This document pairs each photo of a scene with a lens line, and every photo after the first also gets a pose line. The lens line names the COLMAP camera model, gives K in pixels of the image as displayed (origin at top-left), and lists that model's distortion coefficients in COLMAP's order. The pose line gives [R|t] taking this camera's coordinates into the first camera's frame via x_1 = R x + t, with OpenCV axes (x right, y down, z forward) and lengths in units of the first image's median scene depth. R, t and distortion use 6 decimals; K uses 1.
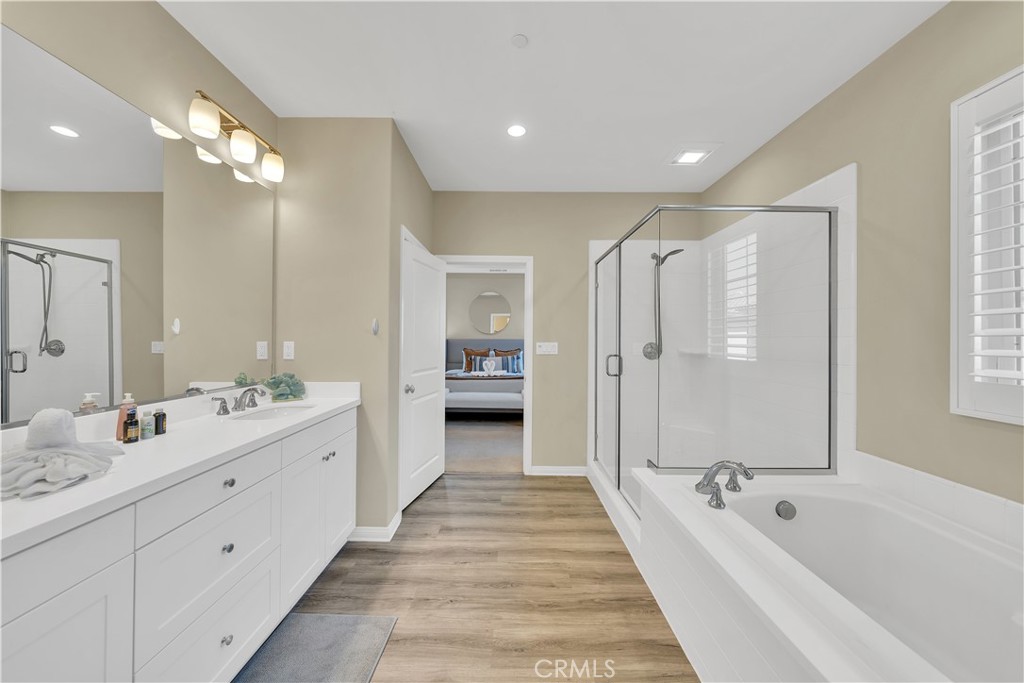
lens RADIAL K [[356.6, 0, 508.4], [0, 356.6, 320.5], [0, 0, 1]] dist [-0.001674, -0.000106]
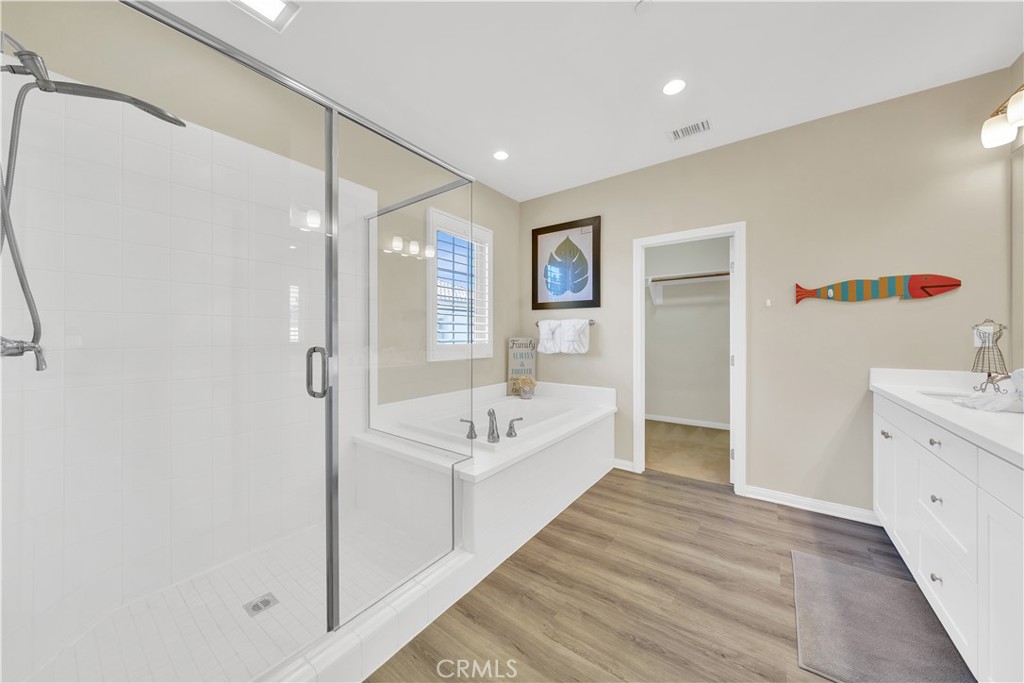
lens RADIAL K [[351.9, 0, 509.5], [0, 351.9, 330.4], [0, 0, 1]] dist [-0.004164, -0.000211]
pose [[-0.808827, 0.003528, 0.588036, -0.236495], [-0.031588, 0.998278, -0.049438, 0.138032], [-0.587198, -0.058561, -0.807322, 1.948016]]
